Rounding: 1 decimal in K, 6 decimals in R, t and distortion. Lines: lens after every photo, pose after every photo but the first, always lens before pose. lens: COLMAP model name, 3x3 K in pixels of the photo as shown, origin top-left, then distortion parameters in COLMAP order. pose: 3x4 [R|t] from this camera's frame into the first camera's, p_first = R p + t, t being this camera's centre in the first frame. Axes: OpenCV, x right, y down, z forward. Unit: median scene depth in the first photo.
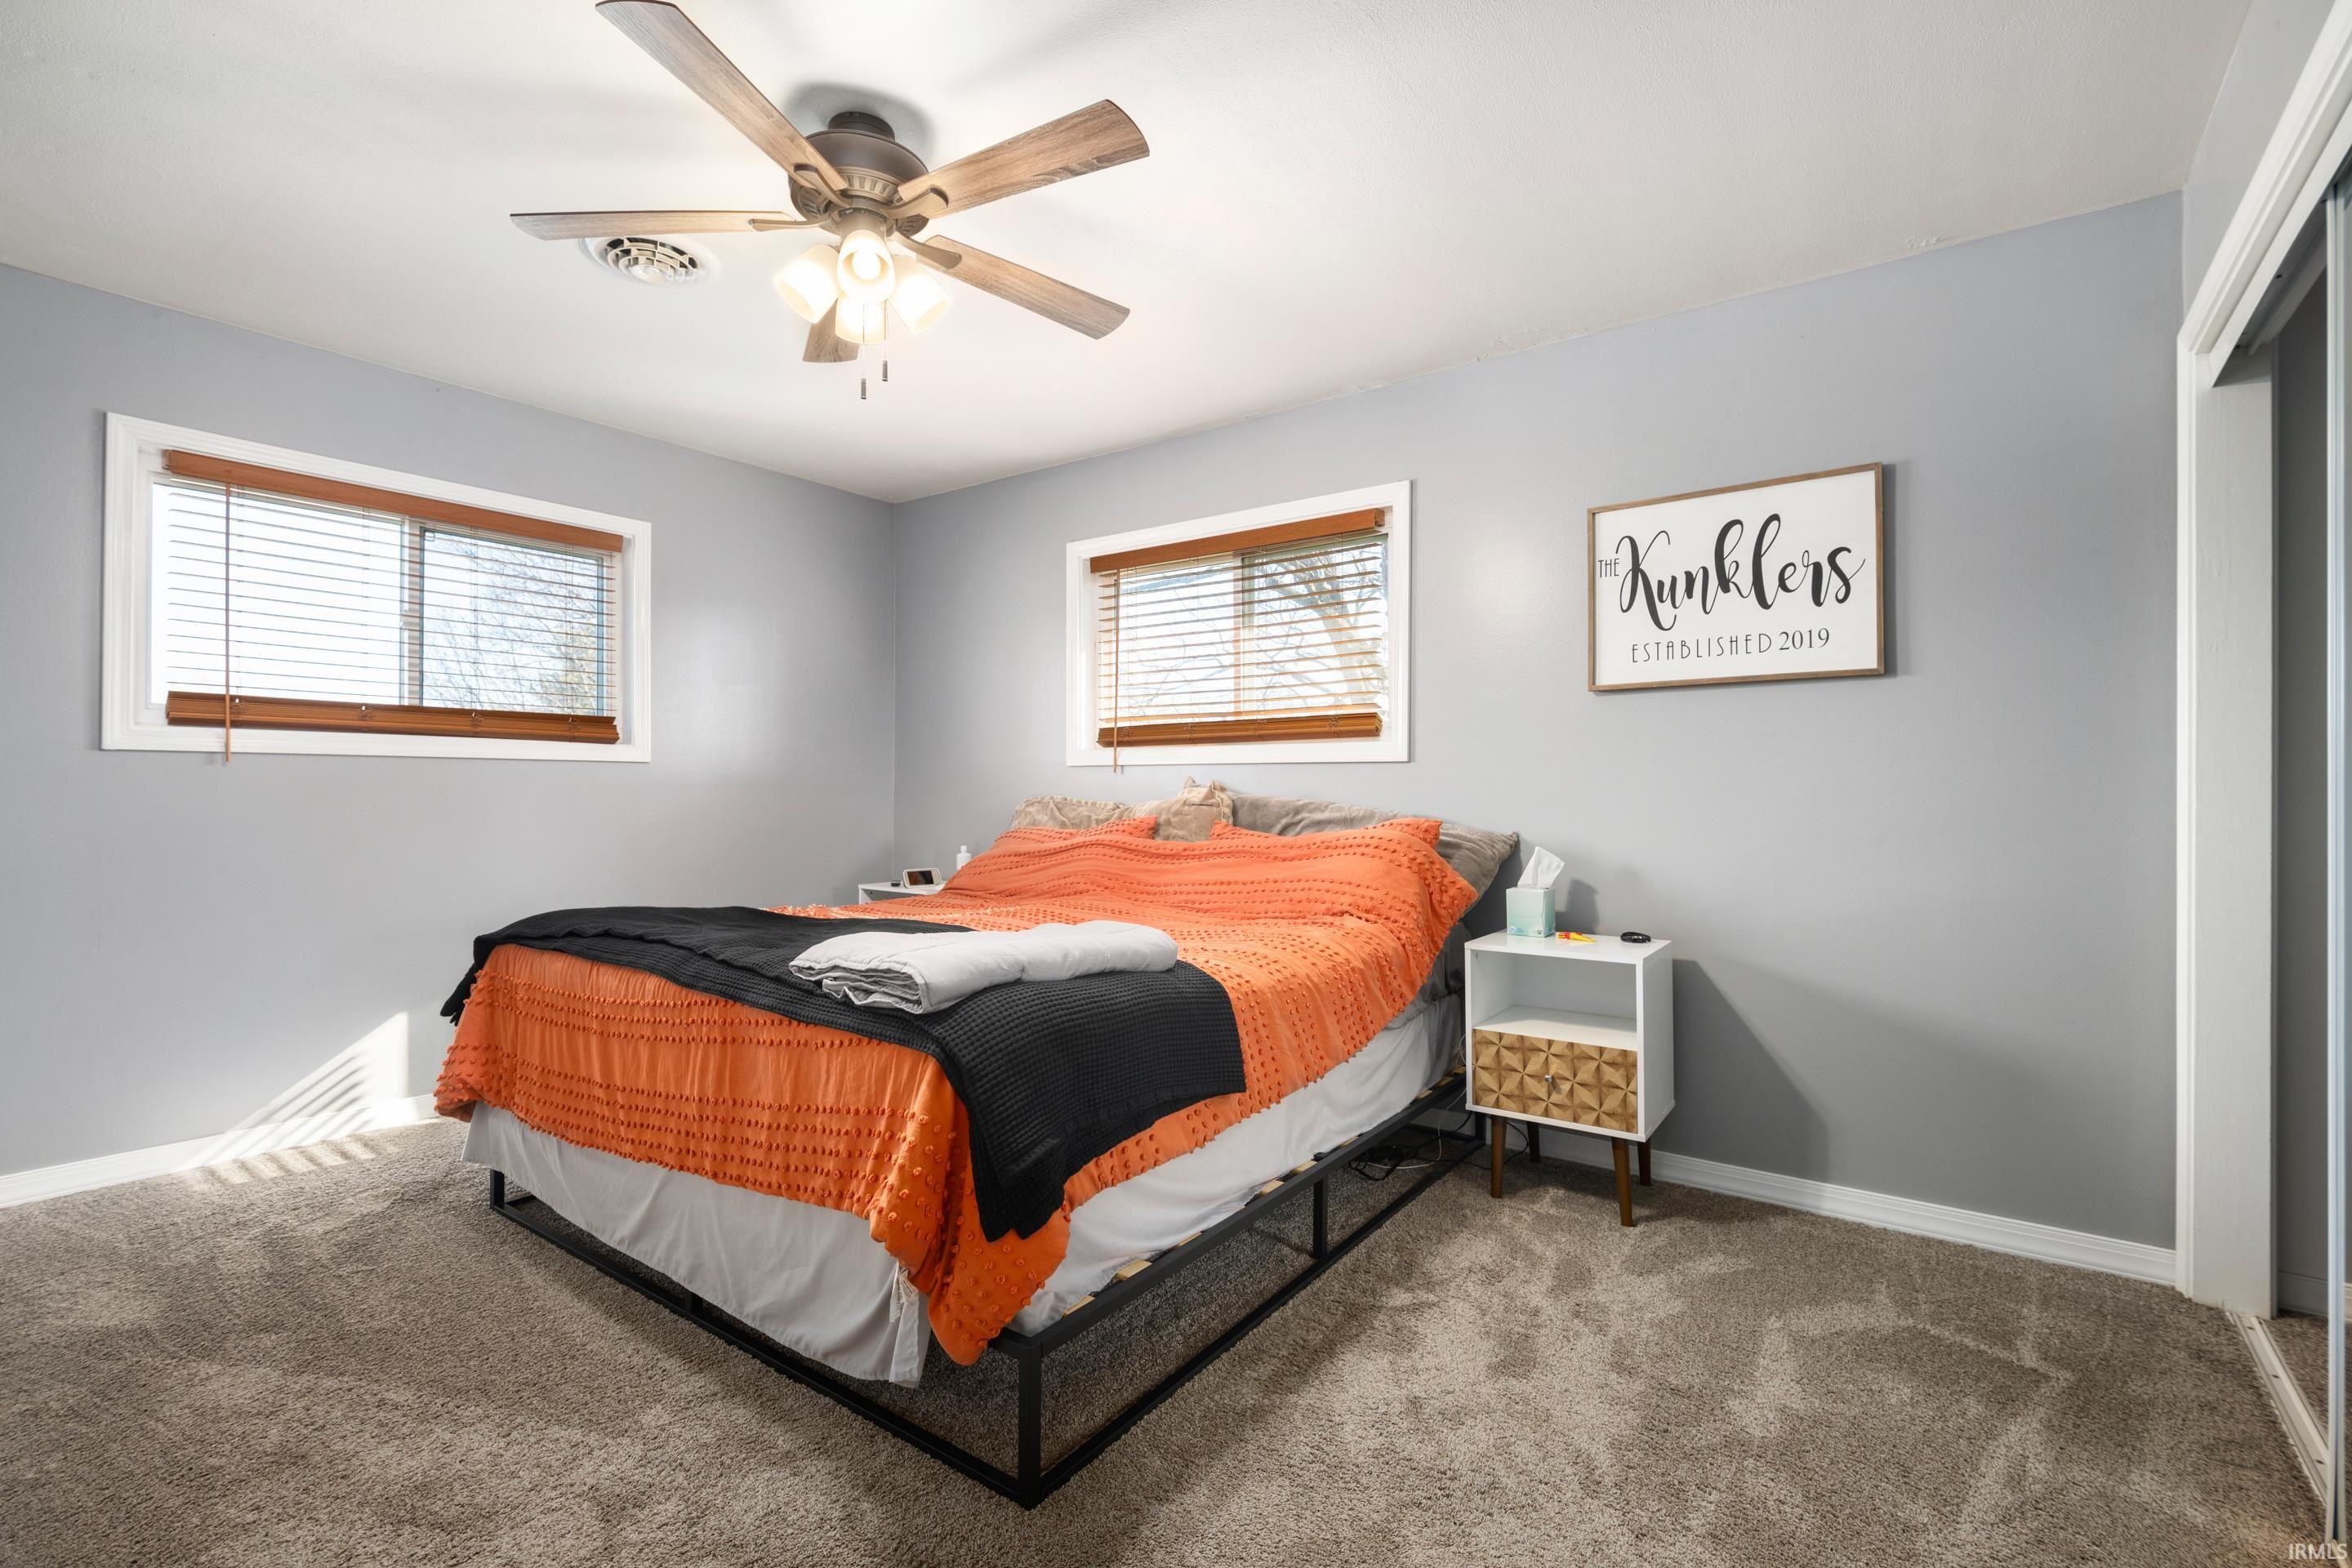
lens RADIAL K [[1071.8, 0, 1174.1], [0, 1071.8, 780.1], [0, 0, 1]] dist [-0.002276, -0.000182]
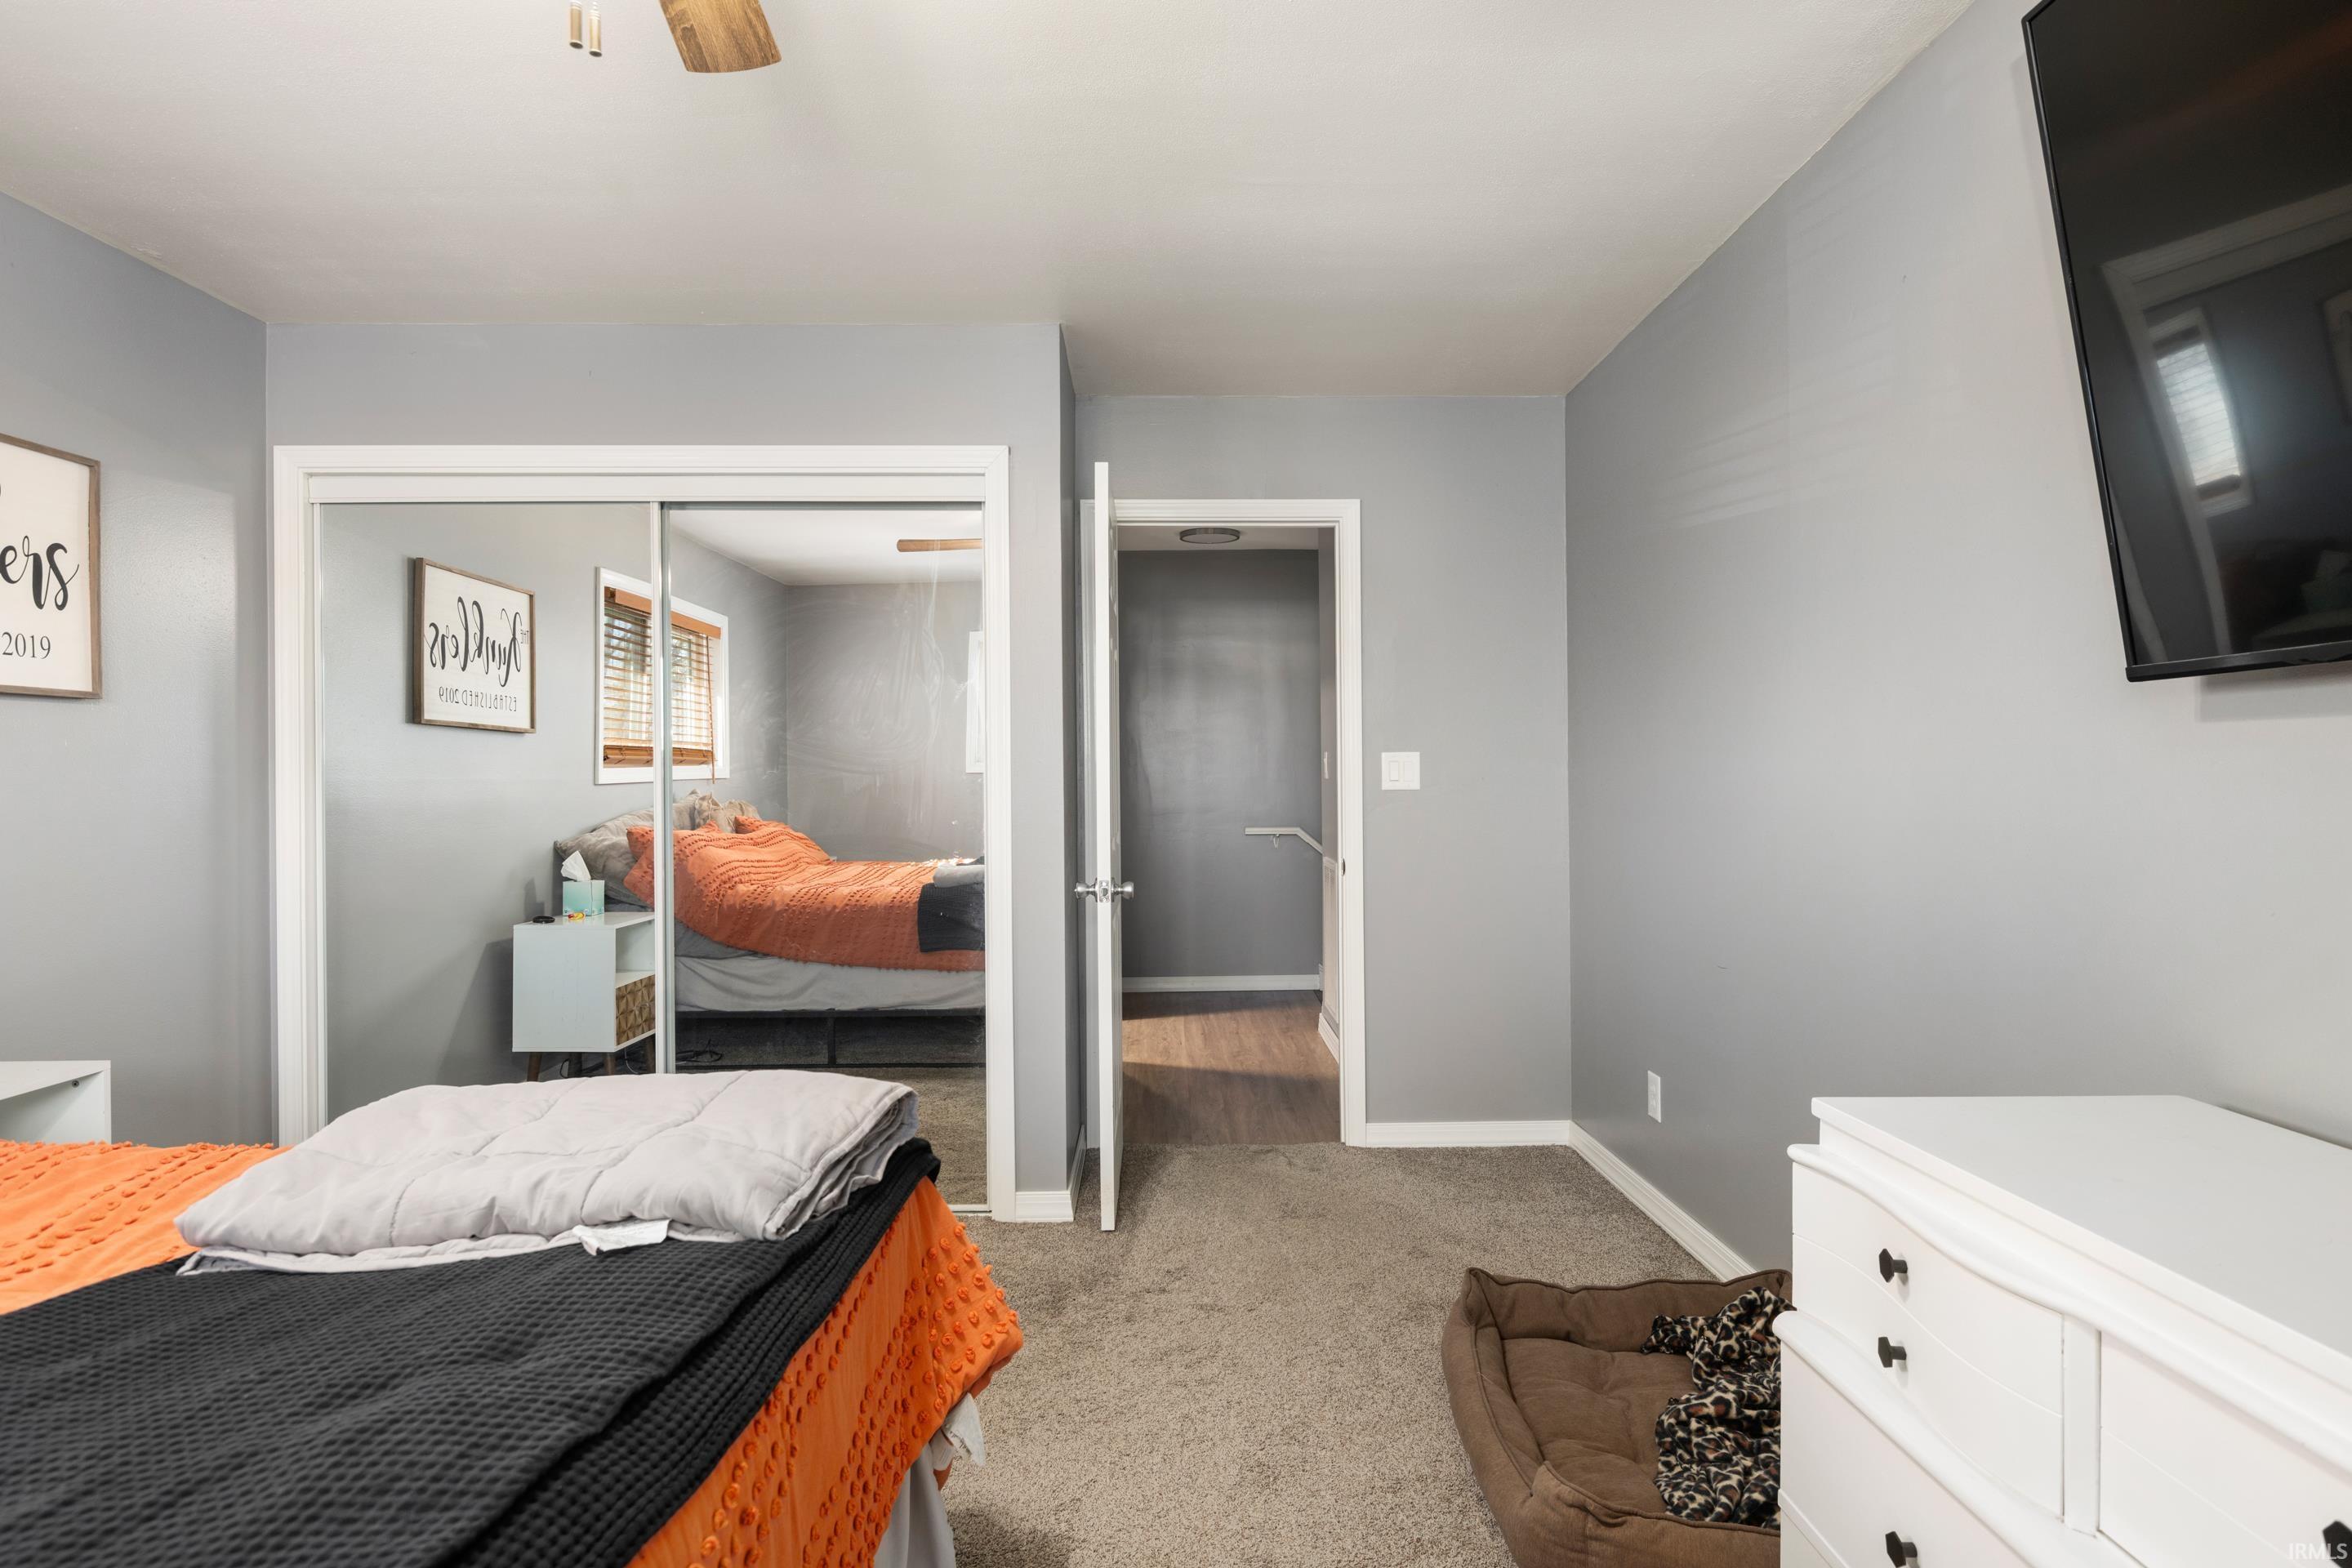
lens RADIAL K [[1287.7, 0, 1176.5], [0, 1287.7, 783.0], [0, 0, 1]] dist [-0.000056, -0.000005]
pose [[-0.600503, -0.002840, 0.799617, -0.722195], [-0.000256, 0.999994, 0.003359, -0.031366], [-0.799622, 0.001813, -0.600500, 0.901585]]
